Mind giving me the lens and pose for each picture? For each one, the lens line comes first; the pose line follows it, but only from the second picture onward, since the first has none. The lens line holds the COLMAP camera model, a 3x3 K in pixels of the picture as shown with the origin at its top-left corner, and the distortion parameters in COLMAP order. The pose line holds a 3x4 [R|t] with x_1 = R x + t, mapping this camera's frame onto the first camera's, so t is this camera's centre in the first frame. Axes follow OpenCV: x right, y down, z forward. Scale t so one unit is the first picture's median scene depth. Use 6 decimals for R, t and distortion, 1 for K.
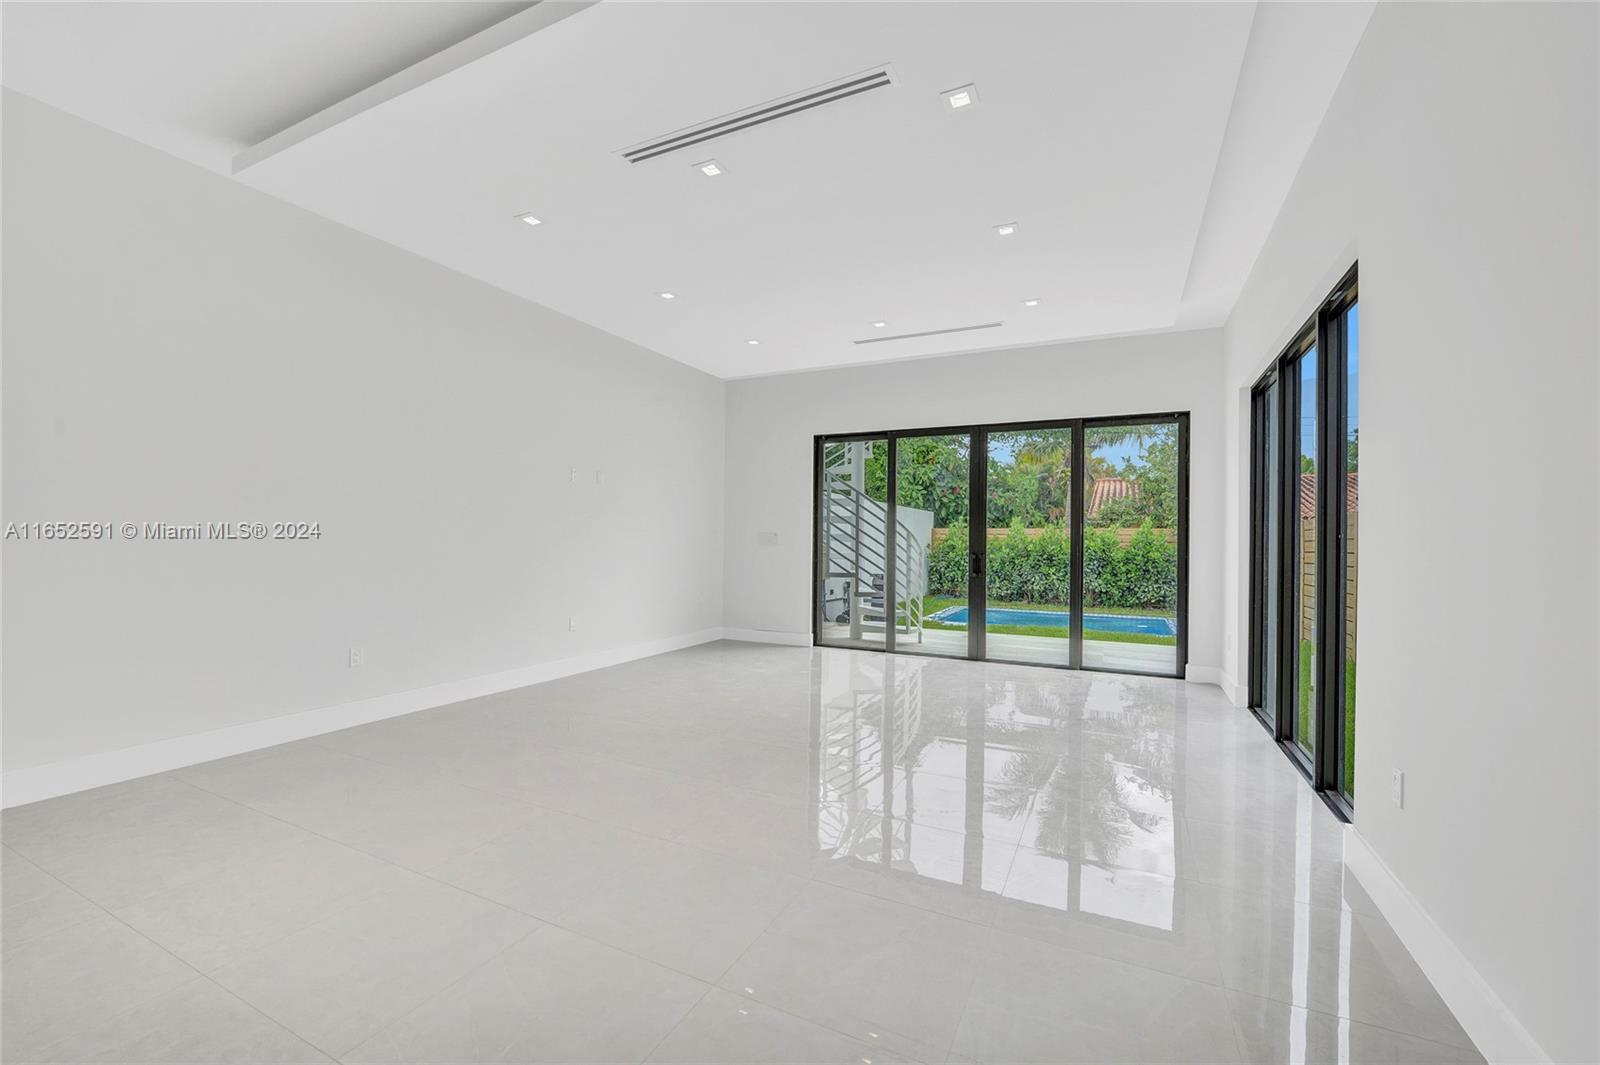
lens RADIAL K [[657.0, 0, 796.6], [0, 657.0, 534.8], [0, 0, 1]] dist [0.001871, 0.000474]
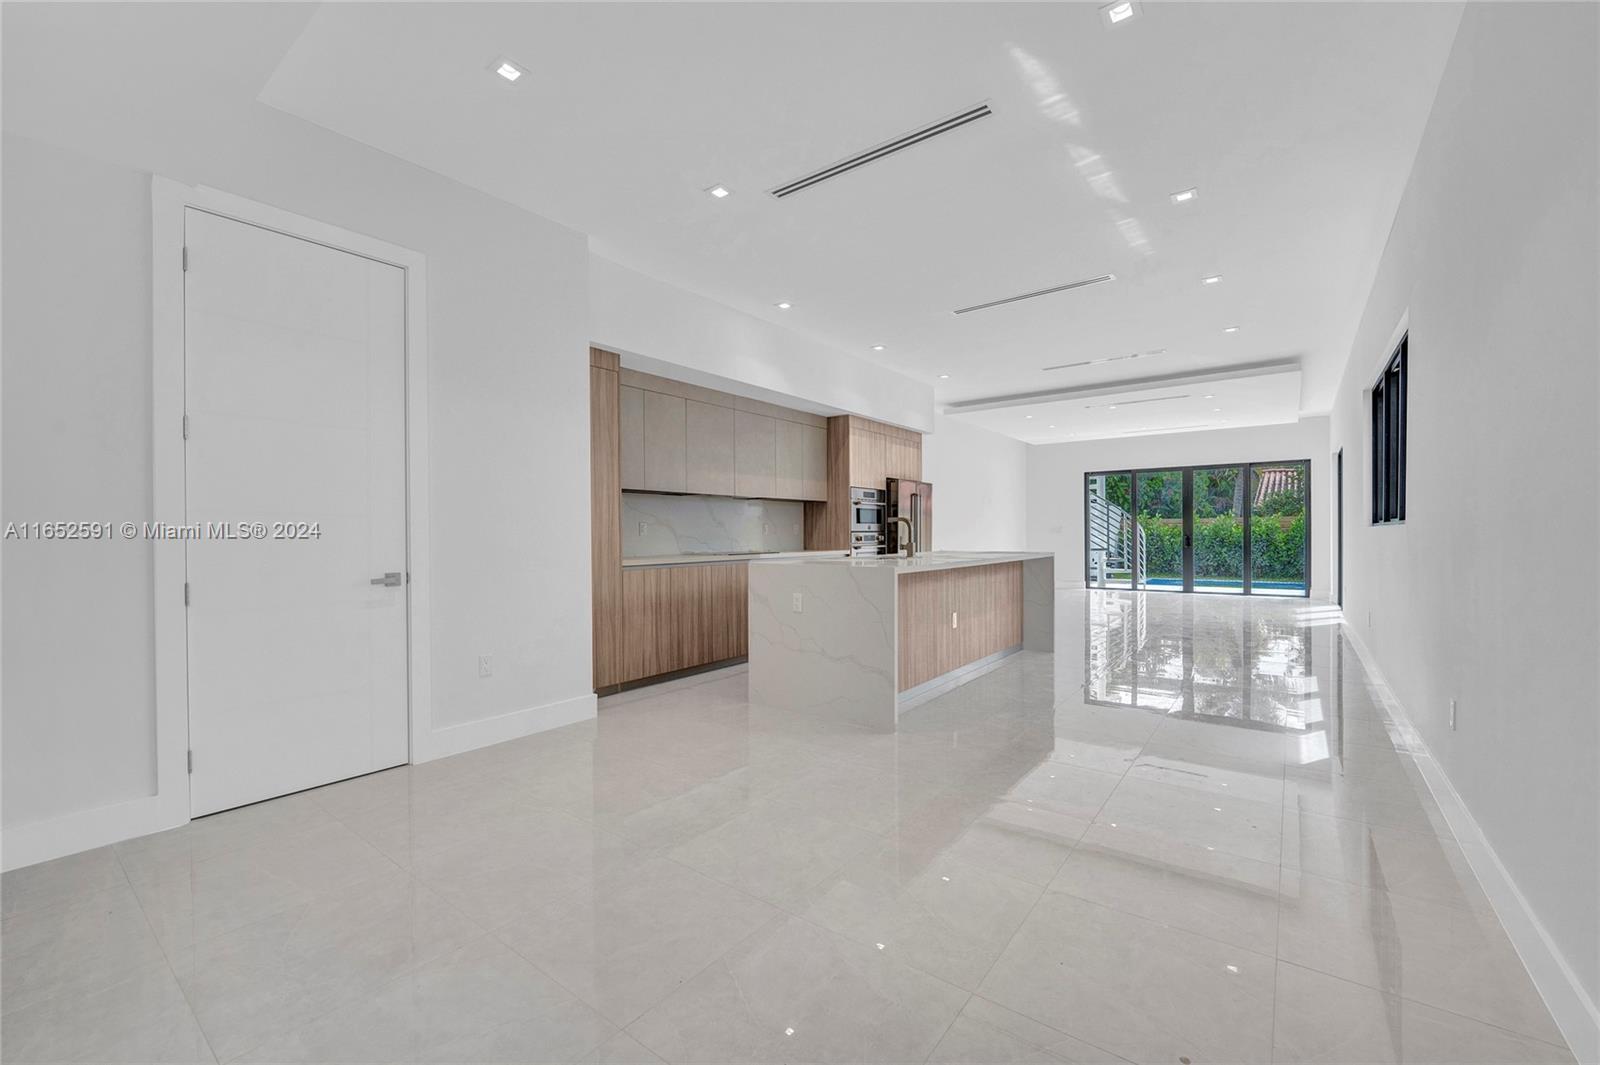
lens RADIAL K [[657.0, 0, 796.6], [0, 657.0, 534.8], [0, 0, 1]] dist [0.001871, 0.000474]
pose [[0.981441, -0.019787, -0.190741, -0.221518], [0.021916, 0.999719, 0.009060, -0.007268], [0.190508, -0.013072, 0.981599, -0.506502]]
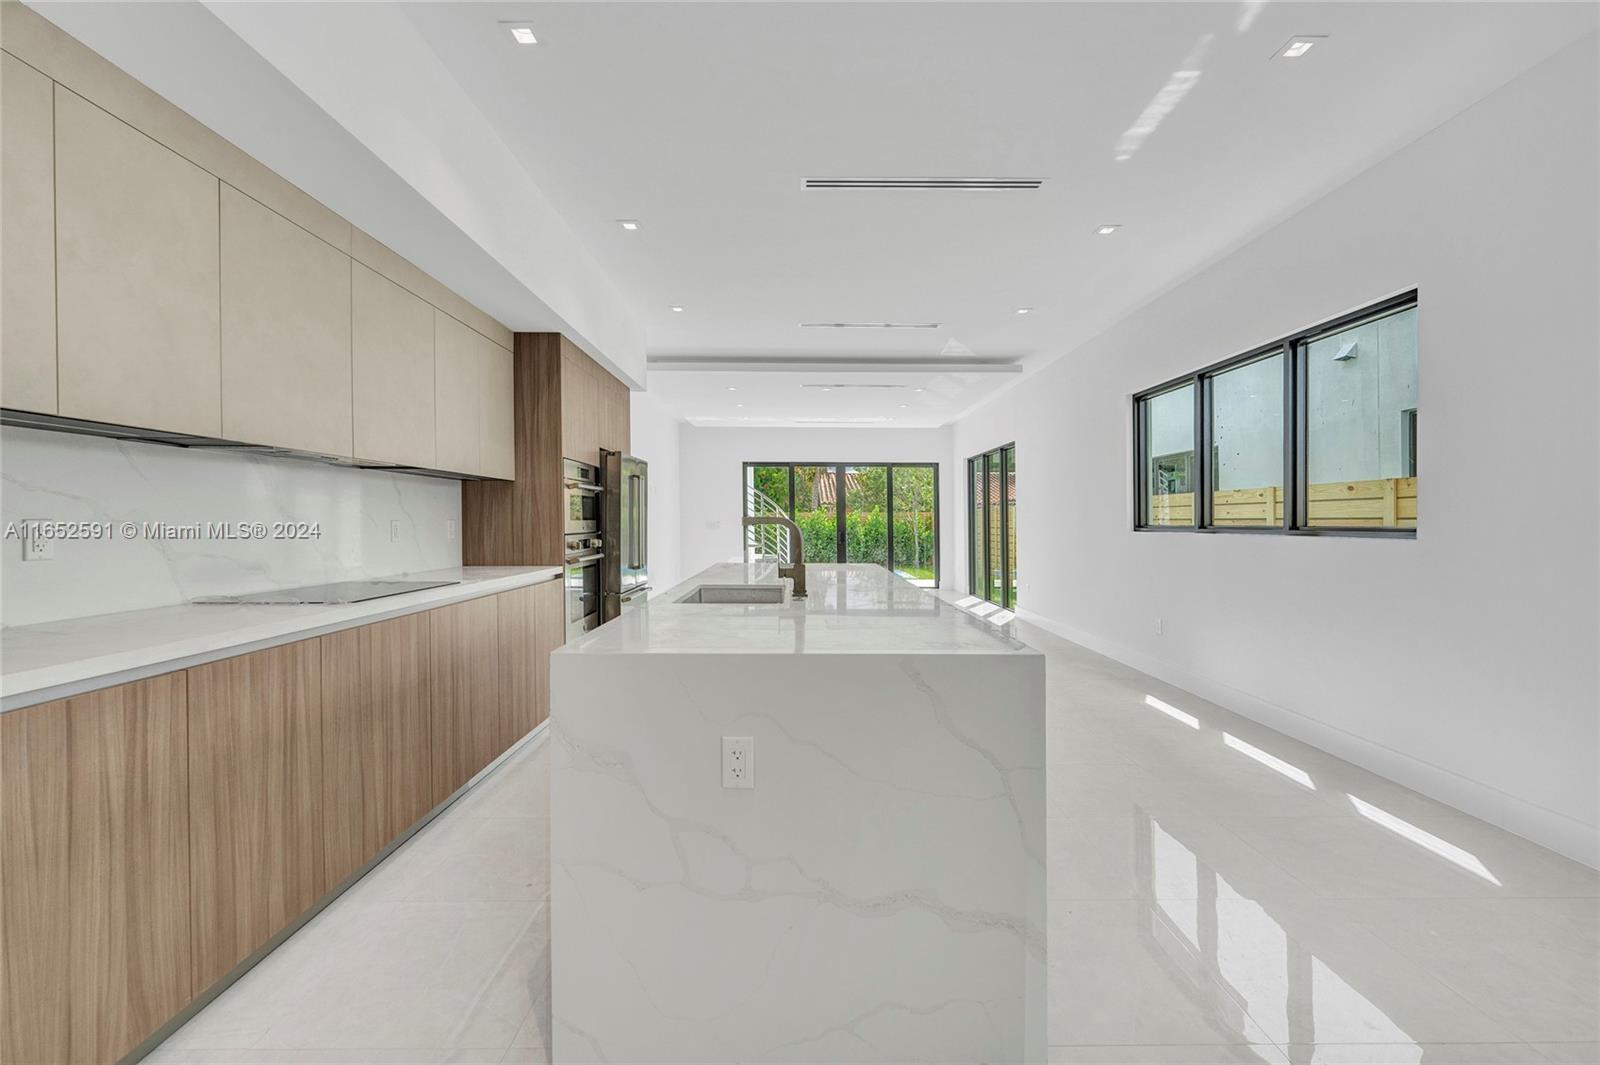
lens RADIAL K [[657.0, 0, 808.6], [0, 657.0, 529.8], [0, 0, 1]] dist [0.000558, 0.000160]
pose [[0.886173, -0.019132, 0.462960, -0.325457], [0.006572, 0.999566, 0.028729, -0.014858], [-0.463308, -0.022416, 0.885914, -0.295374]]
